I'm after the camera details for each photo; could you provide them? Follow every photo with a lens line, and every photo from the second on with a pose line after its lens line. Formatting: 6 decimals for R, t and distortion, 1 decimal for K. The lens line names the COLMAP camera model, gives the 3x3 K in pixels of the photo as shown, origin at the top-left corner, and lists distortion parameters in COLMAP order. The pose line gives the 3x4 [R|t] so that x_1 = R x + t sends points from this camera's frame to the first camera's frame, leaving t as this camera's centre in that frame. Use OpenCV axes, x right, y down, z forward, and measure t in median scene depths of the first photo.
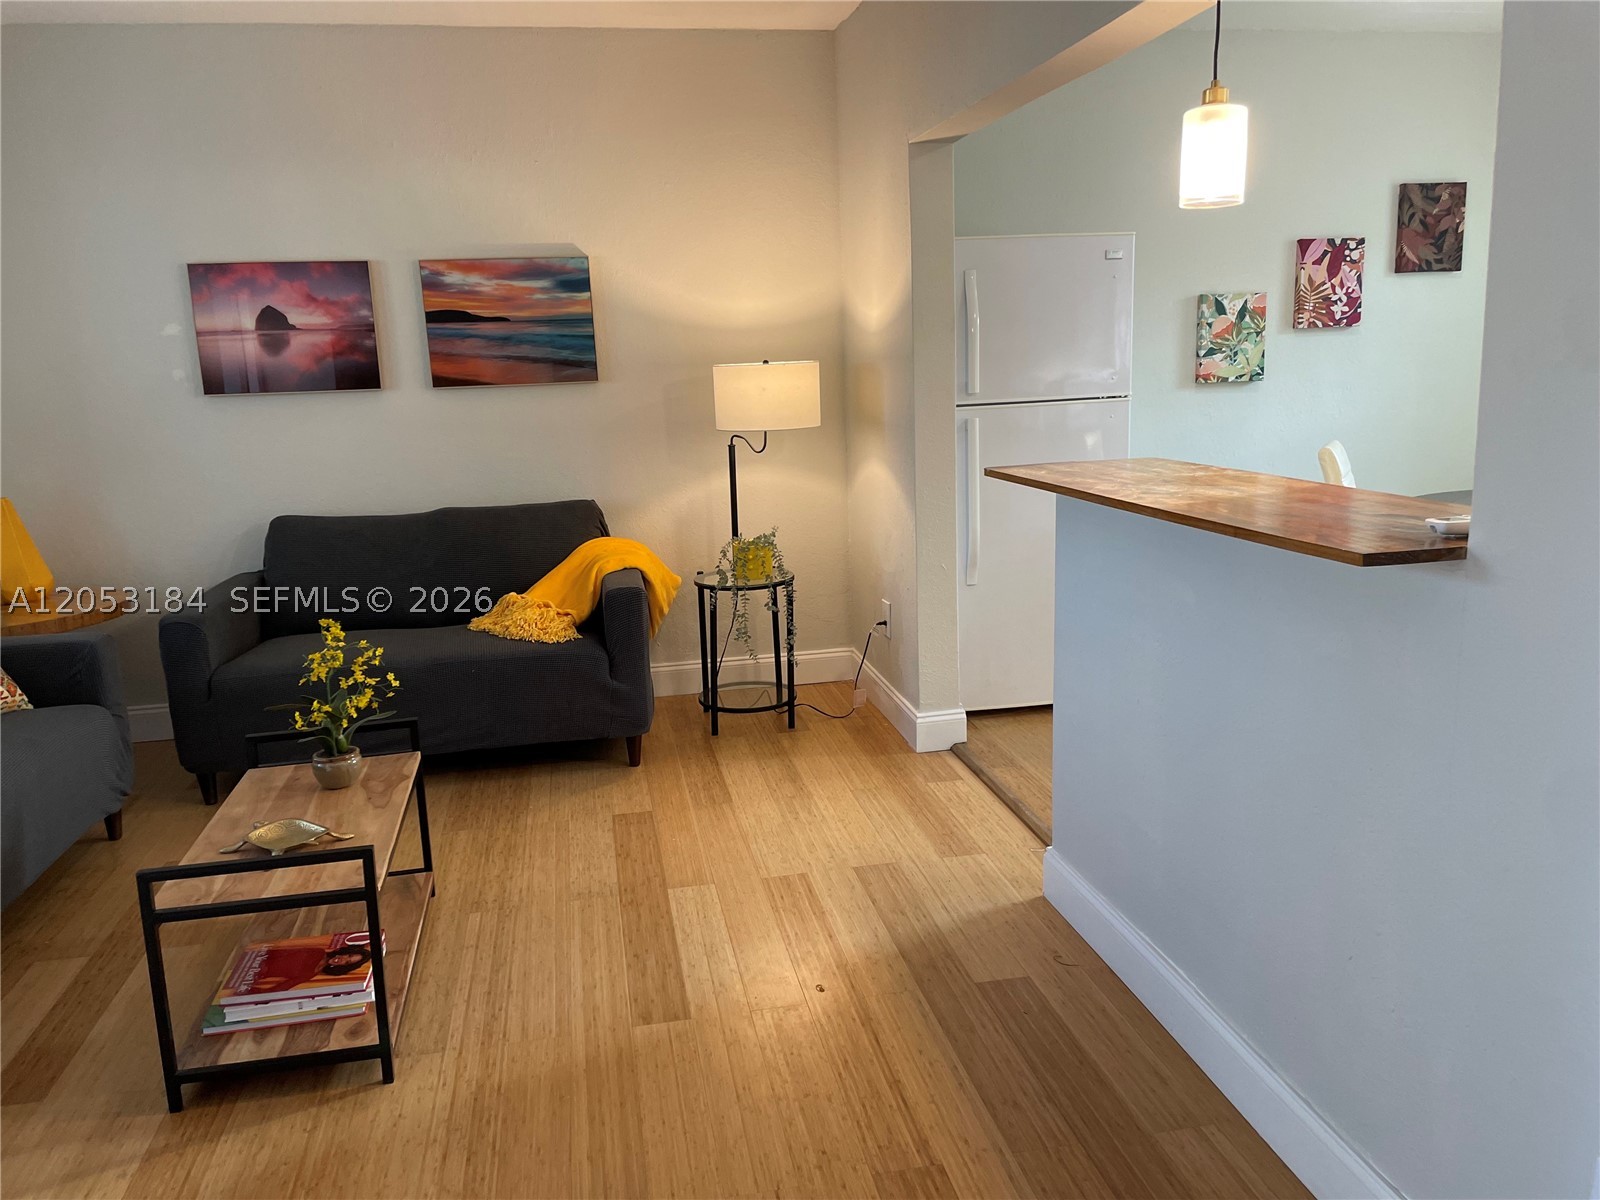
lens RADIAL K [[1208.1, 0, 799.9], [0, 1208.1, 589.9], [0, 0, 1]] dist [0.086315, -0.105442]
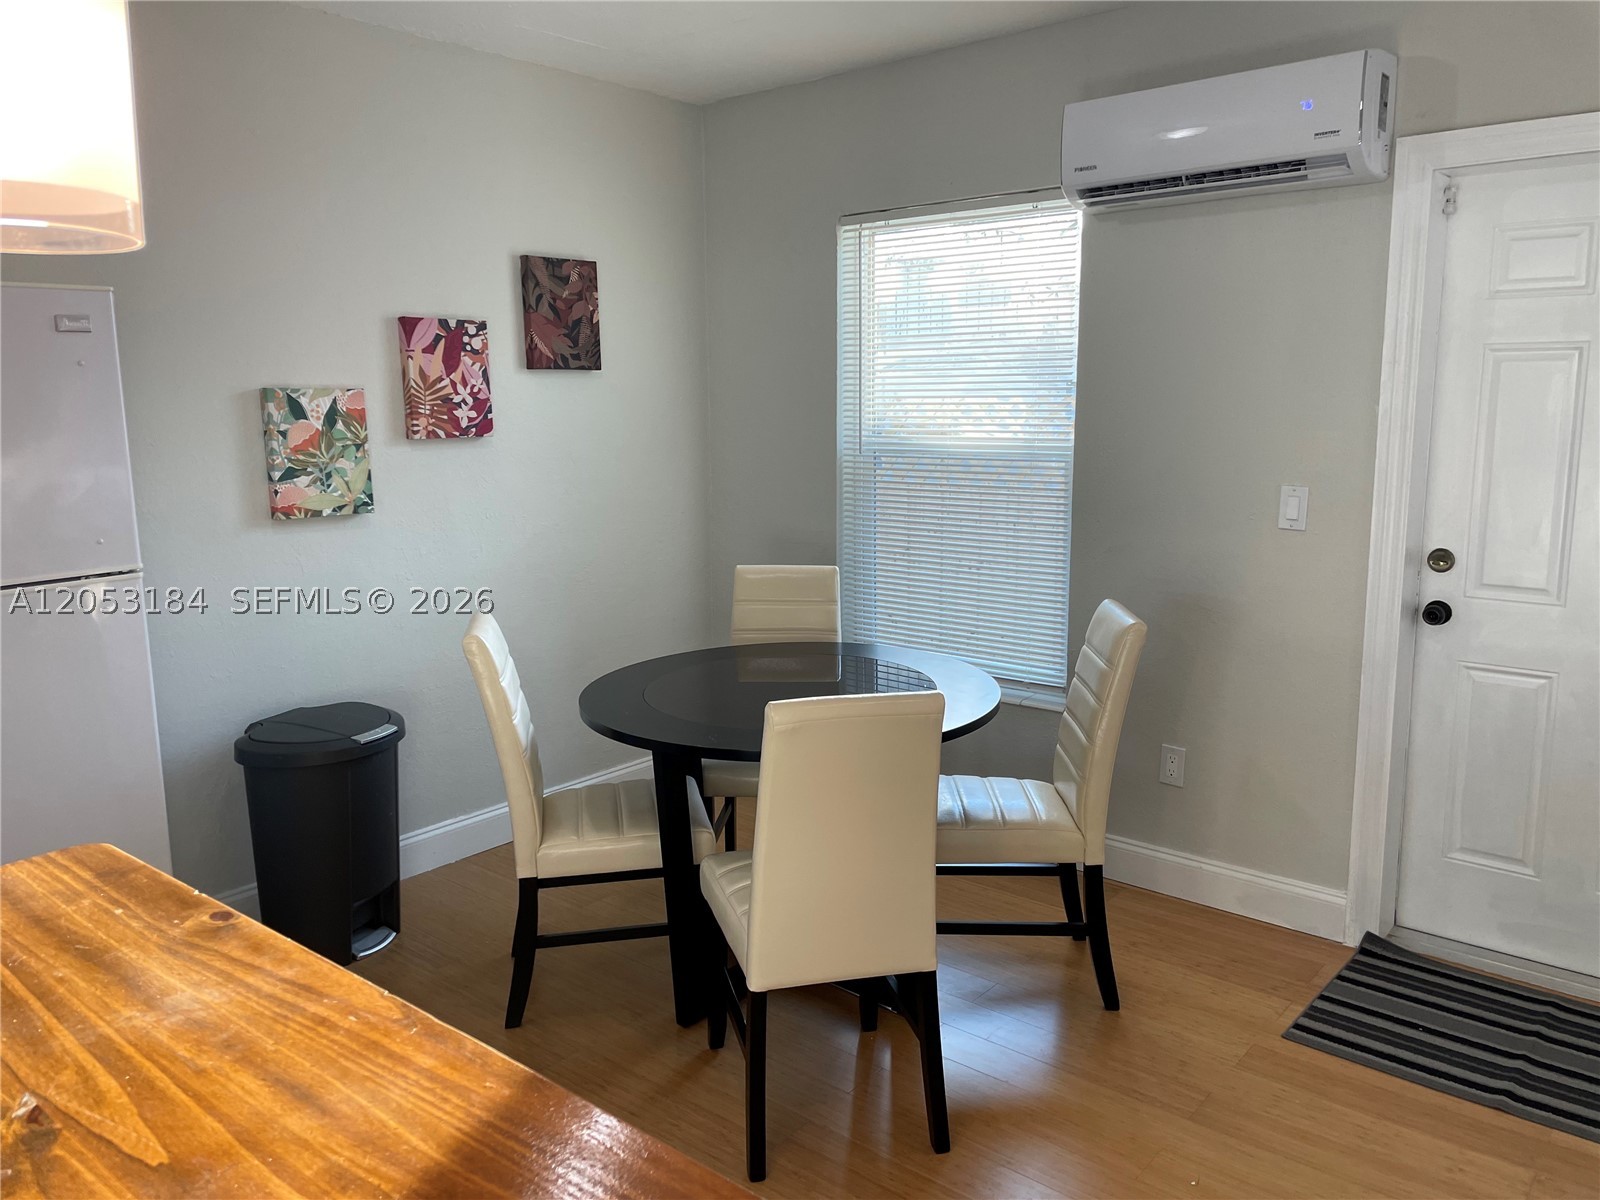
lens RADIAL K [[1208.1, 0, 813.4], [0, 1208.1, 588.1], [0, 0, 1]] dist [0.086315, -0.105442]
pose [[0.768302, -0.077880, 0.635332, 0.142825], [0.108675, 0.994031, -0.009570, -0.107326], [-0.630794, 0.076397, 0.772180, 0.347801]]
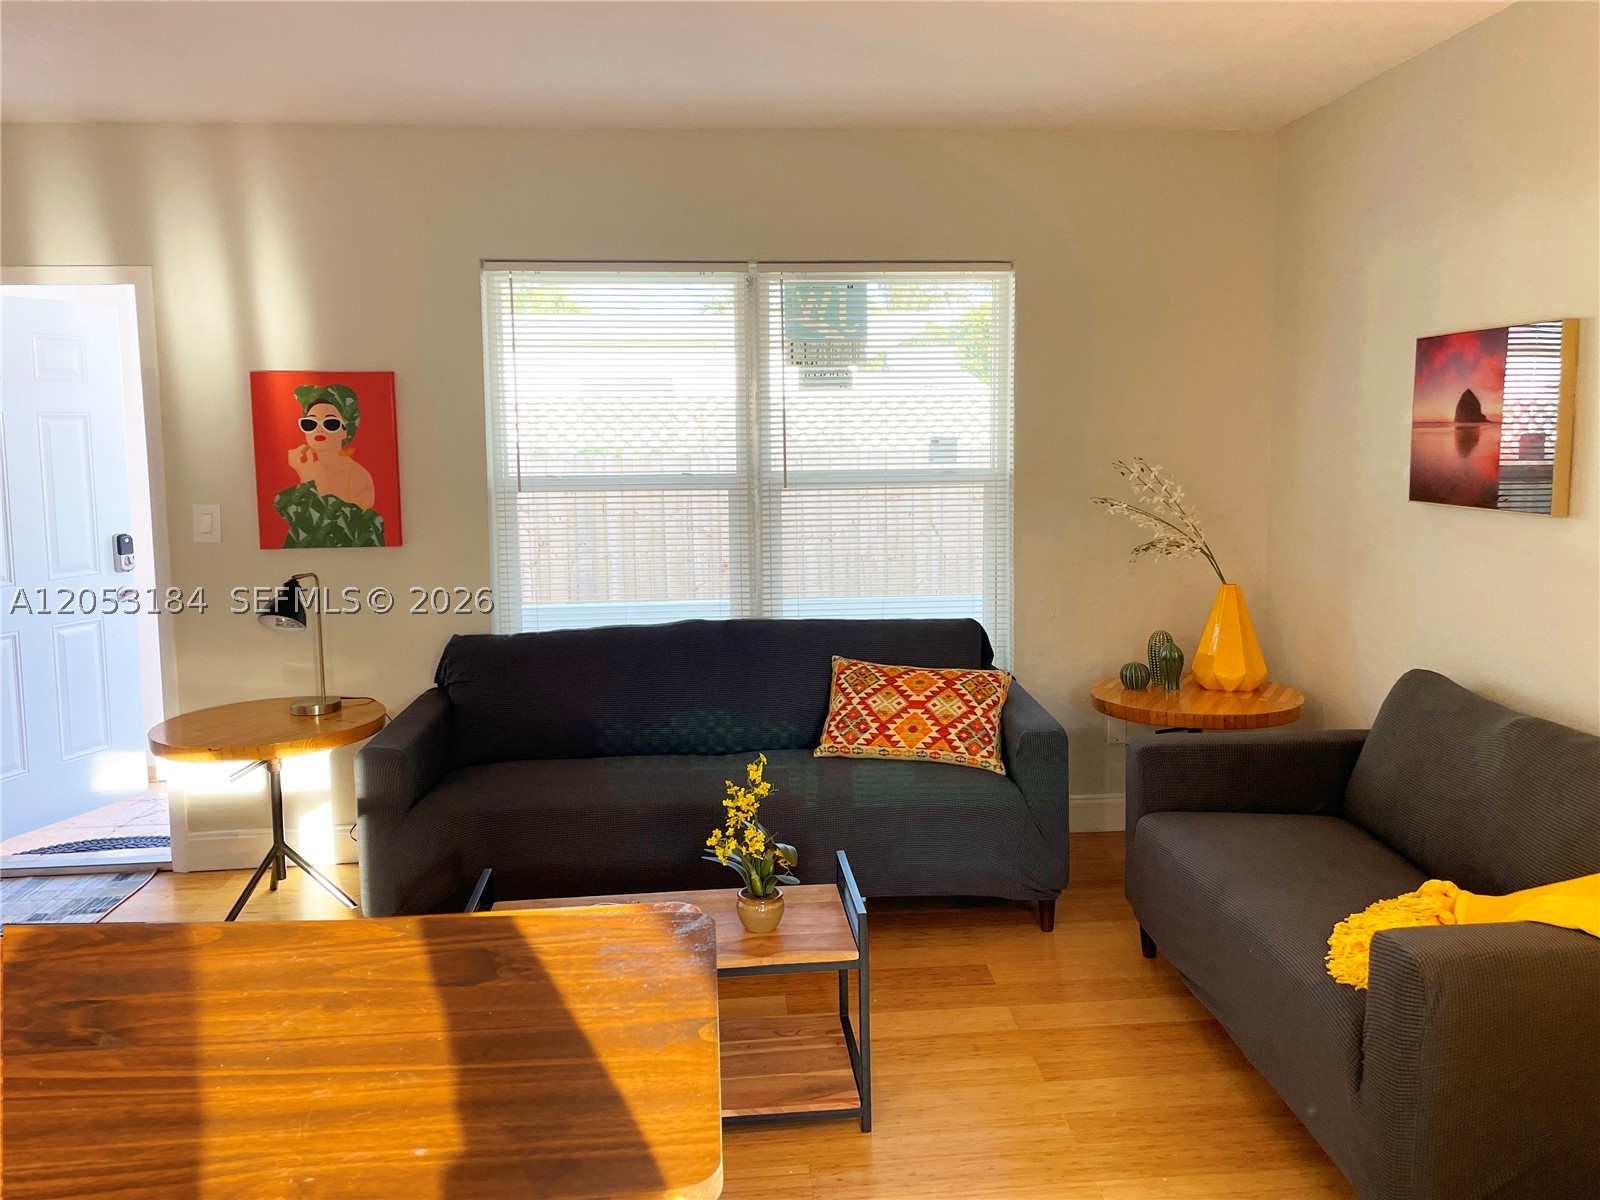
lens RADIAL K [[1208.1, 0, 818.4], [0, 1208.1, 546.9], [0, 0, 1]] dist [0.086315, -0.105442]
pose [[-0.096524, 0.131557, -0.986598, 0.327532], [-0.173219, 0.973880, 0.146808, -0.175432], [0.980142, 0.185068, -0.071215, 0.670039]]
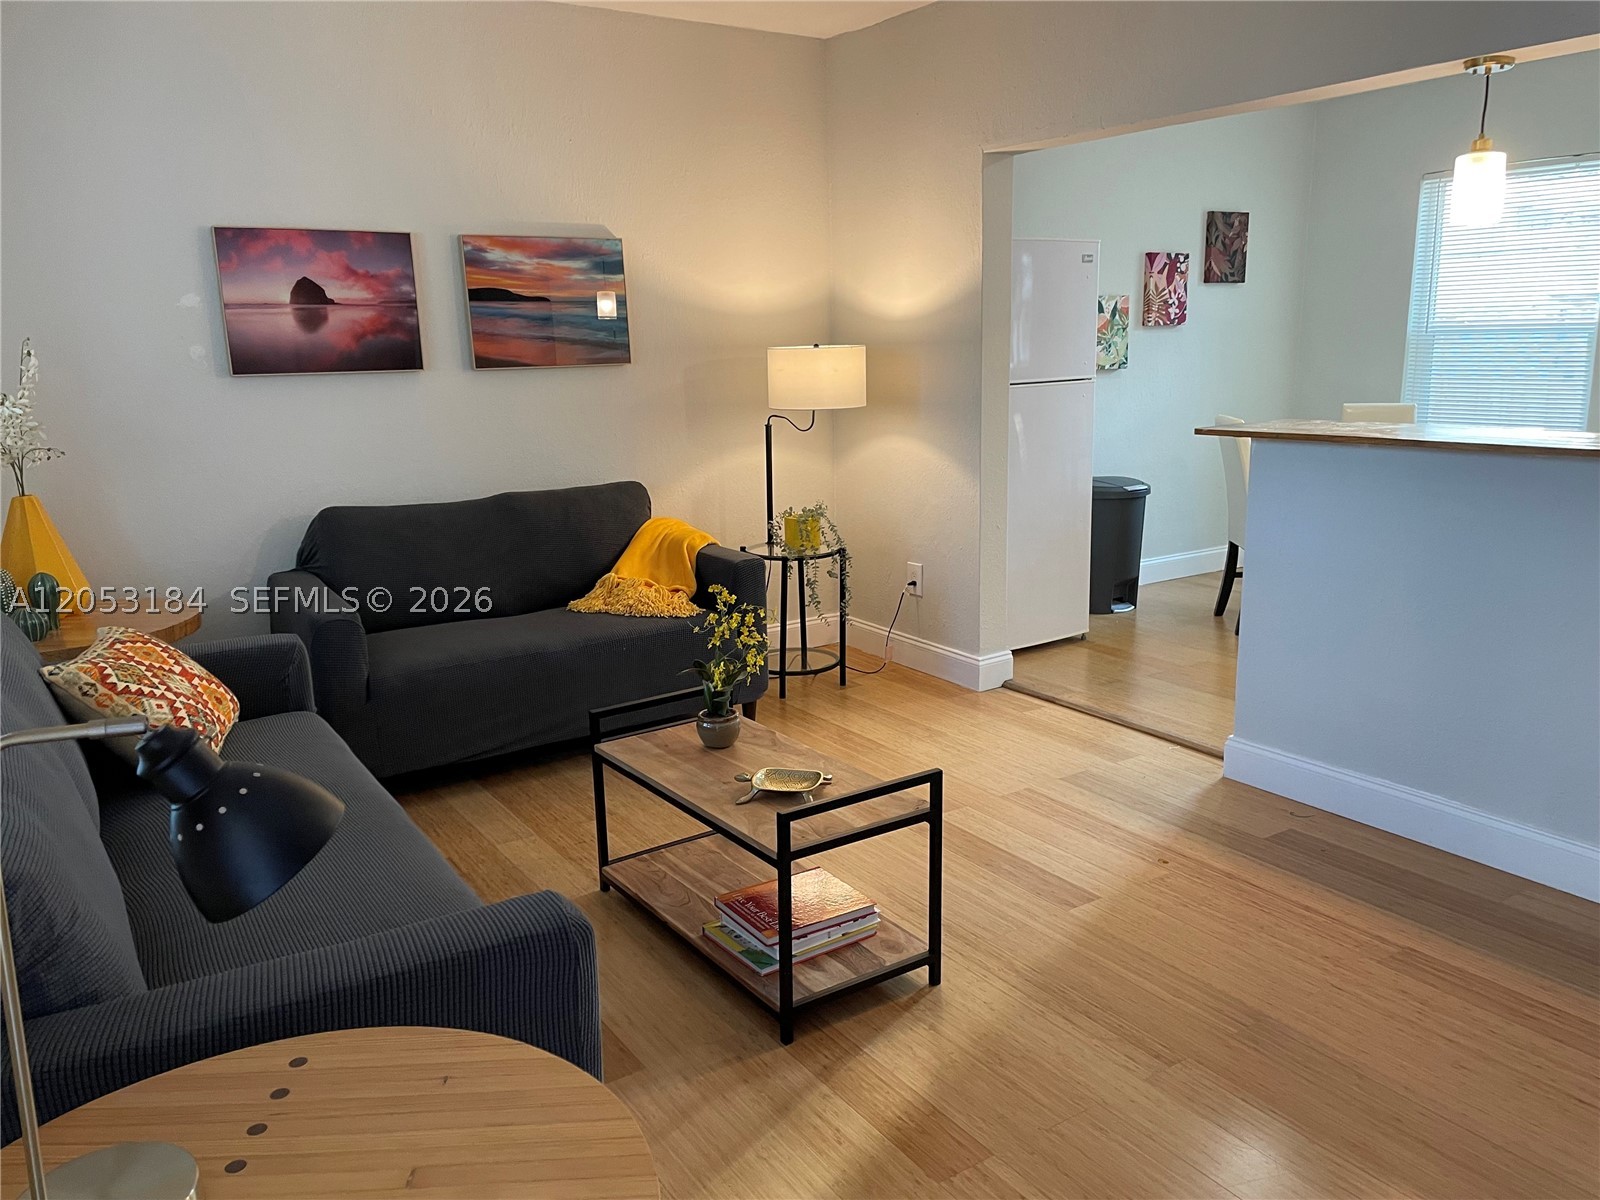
lens RADIAL K [[1208.1, 0, 813.8], [0, 1208.1, 594.4], [0, 0, 1]] dist [0.086315, -0.105442]
pose [[0.919714, -0.066535, 0.386910, -0.440295], [0.065075, 0.997737, 0.016890, 0.012783], [-0.387159, 0.009644, 0.921963, 0.012939]]
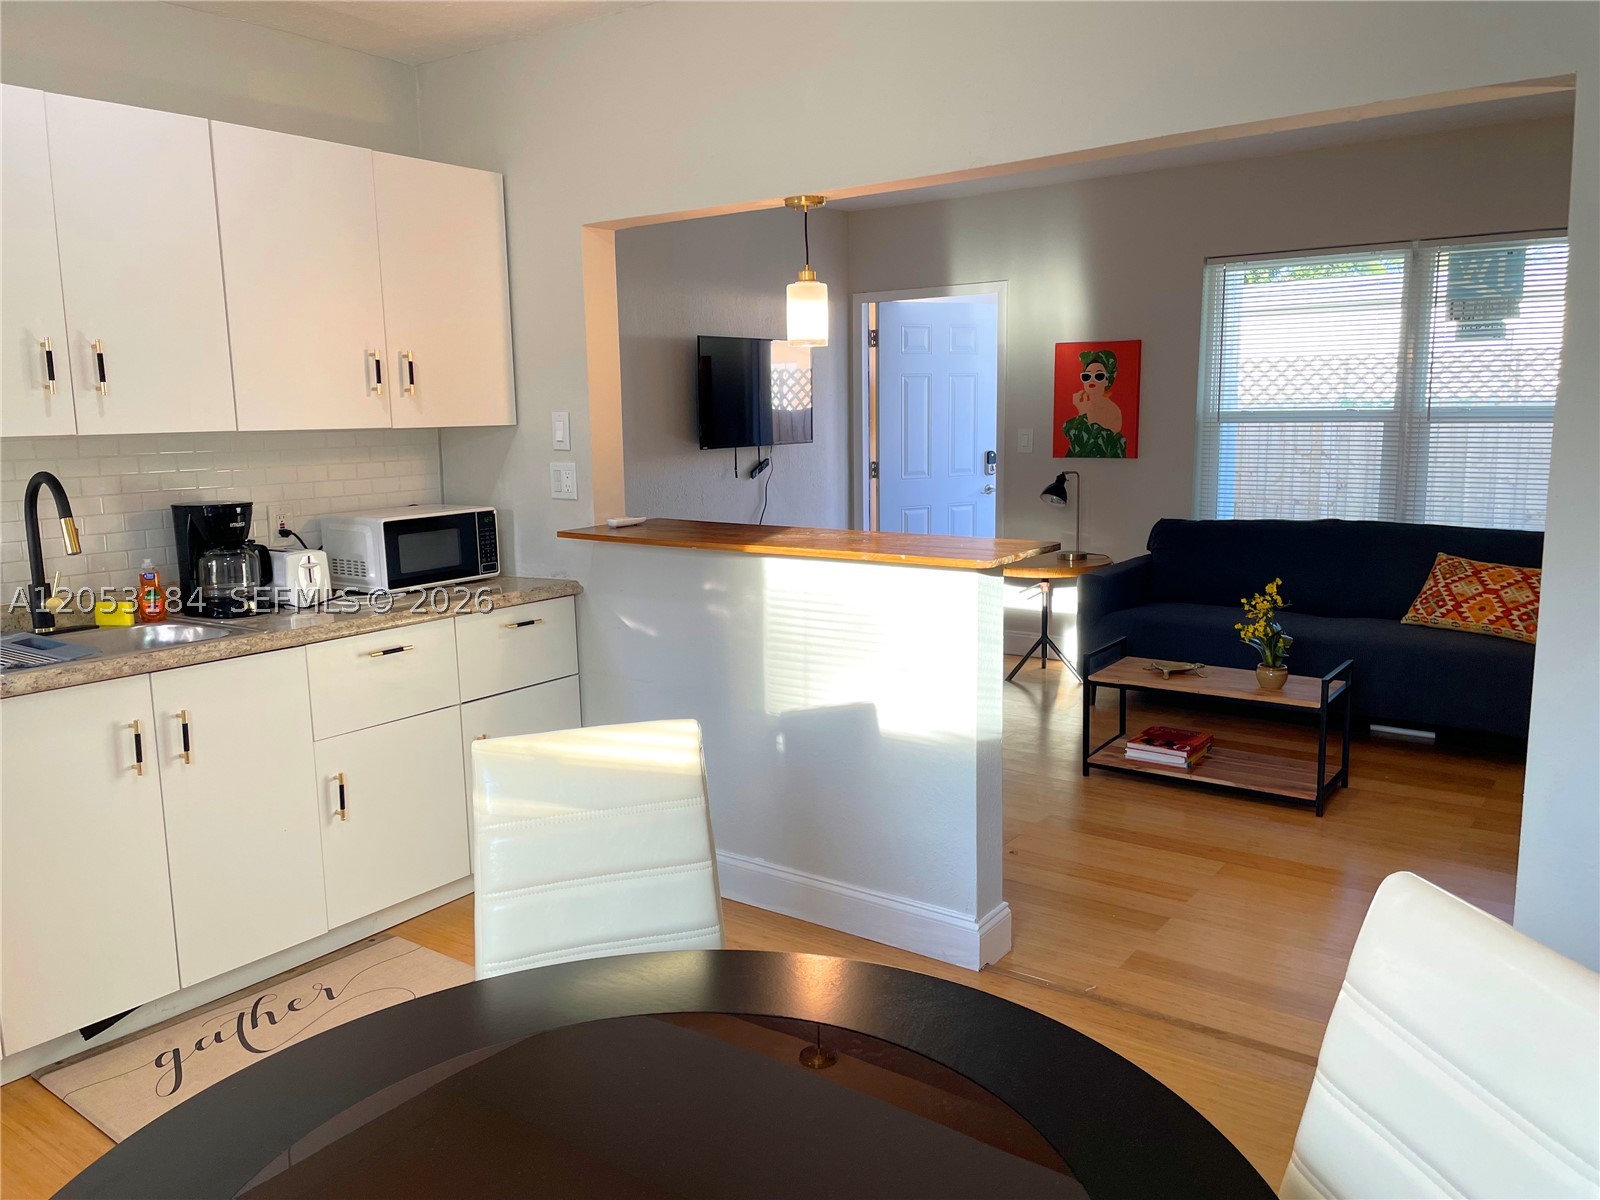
lens RADIAL K [[1208.1, 0, 806.3], [0, 1208.1, 597.9], [0, 0, 1]] dist [0.086315, -0.105442]
pose [[-0.728447, 0.154100, -0.667546, 0.666418], [-0.090140, 0.944346, 0.316363, -0.239004], [0.679146, 0.290626, -0.674015, 1.017364]]
